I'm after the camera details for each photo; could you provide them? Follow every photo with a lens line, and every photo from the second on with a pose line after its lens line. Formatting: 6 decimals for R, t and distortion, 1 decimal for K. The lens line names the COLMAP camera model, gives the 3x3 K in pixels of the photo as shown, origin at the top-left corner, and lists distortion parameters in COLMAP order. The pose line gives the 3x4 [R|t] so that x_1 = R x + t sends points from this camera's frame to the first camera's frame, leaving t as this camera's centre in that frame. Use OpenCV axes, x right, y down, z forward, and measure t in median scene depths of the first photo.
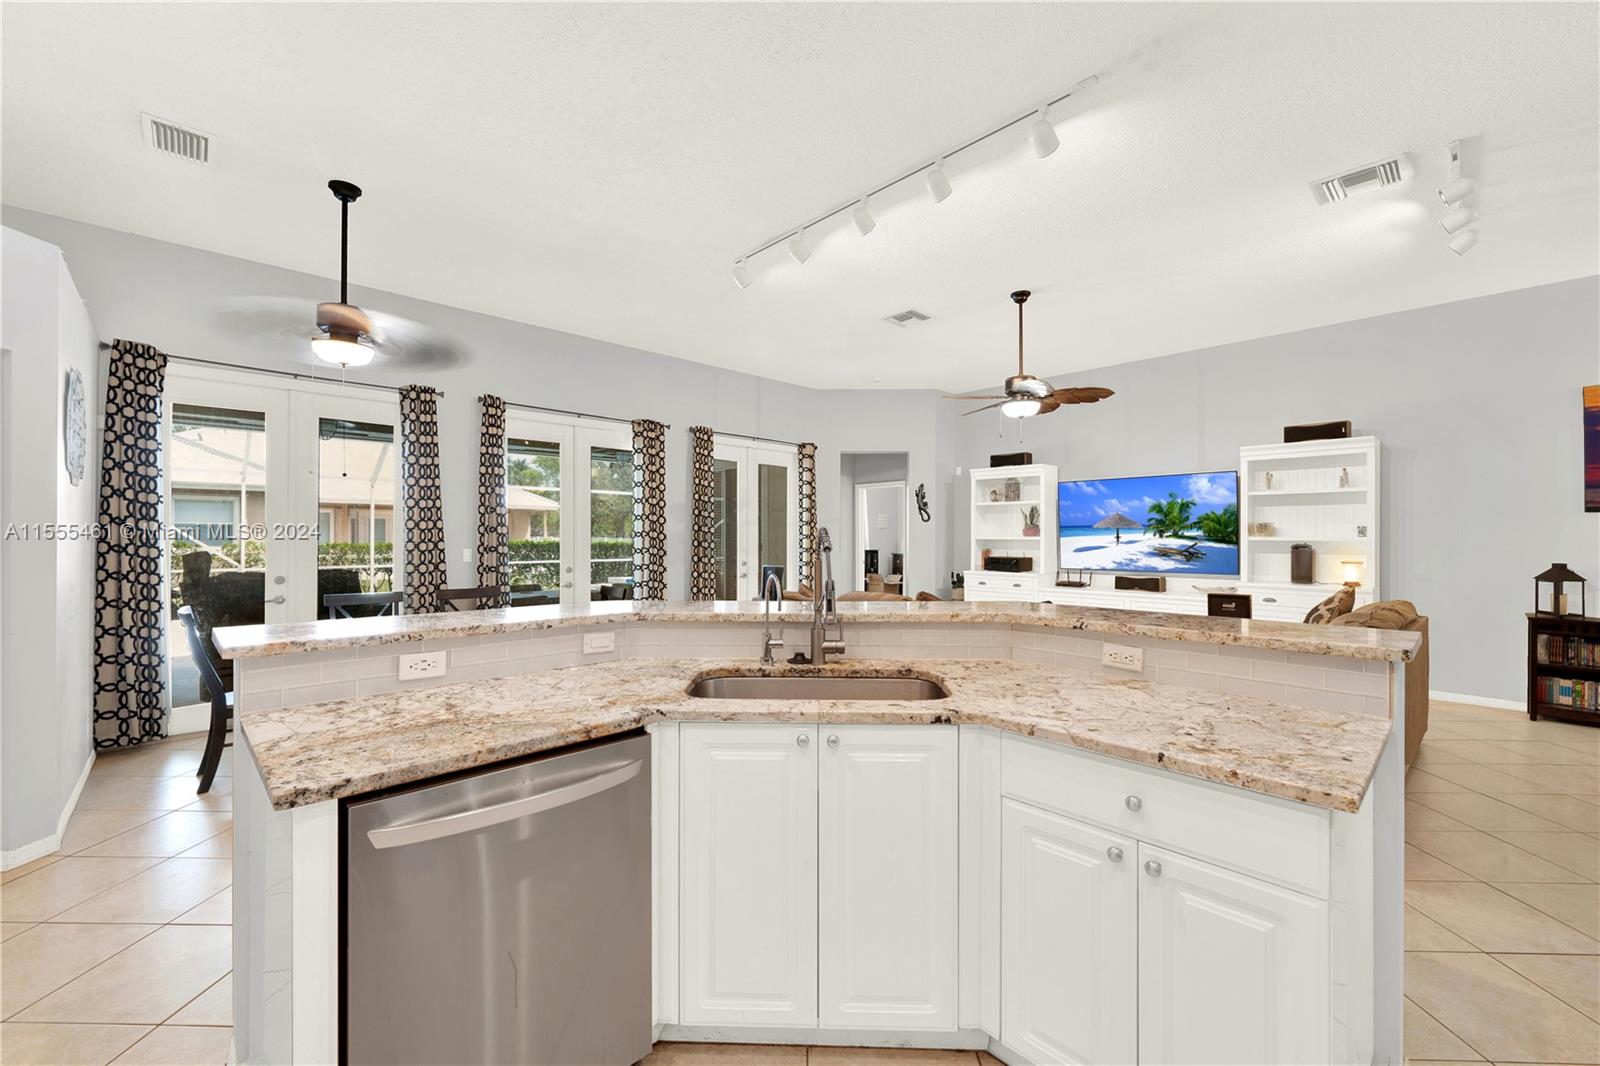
lens RADIAL K [[647.5, 0, 807.0], [0, 647.5, 540.9], [0, 0, 1]] dist [0.005584, -0.000453]
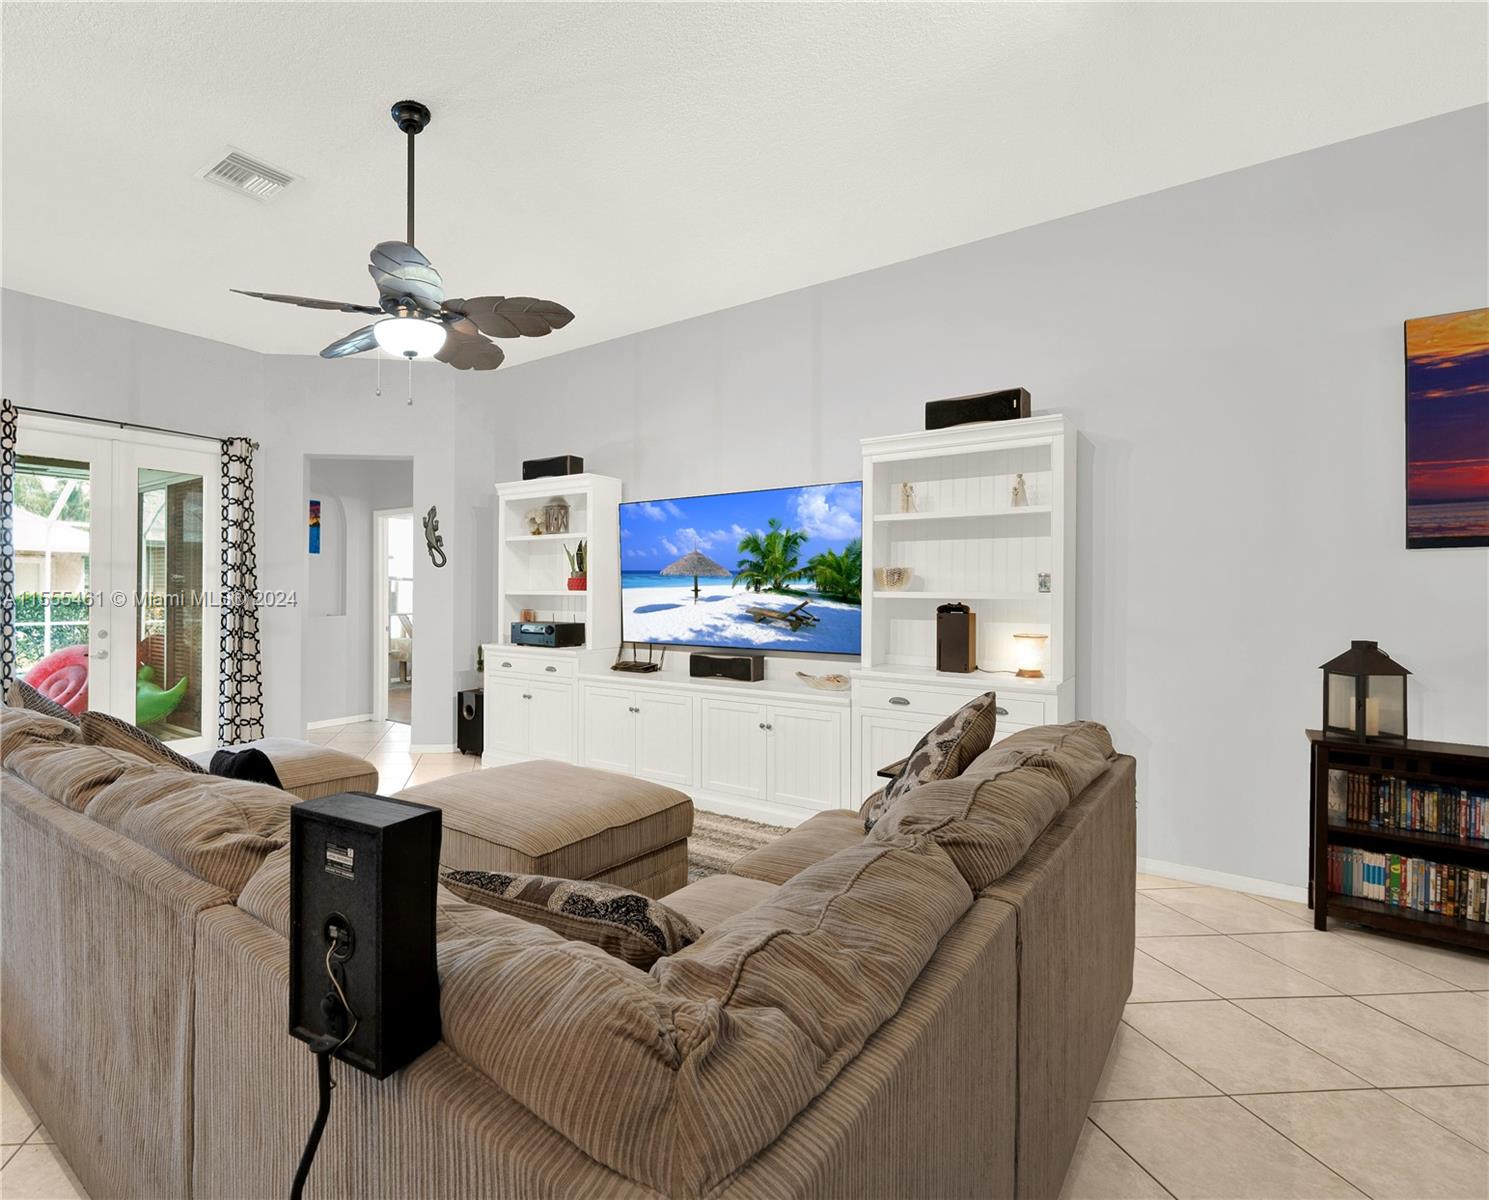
lens RADIAL K [[568.5, 0, 740.1], [0, 568.5, 595.2], [0, 0, 1]] dist [0.003359, -0.000135]
pose [[0.995852, 0.002261, 0.090959, 0.488654], [-0.002392, 0.999996, 0.001331, -0.003069], [-0.090956, -0.001544, 0.995854, 0.473715]]
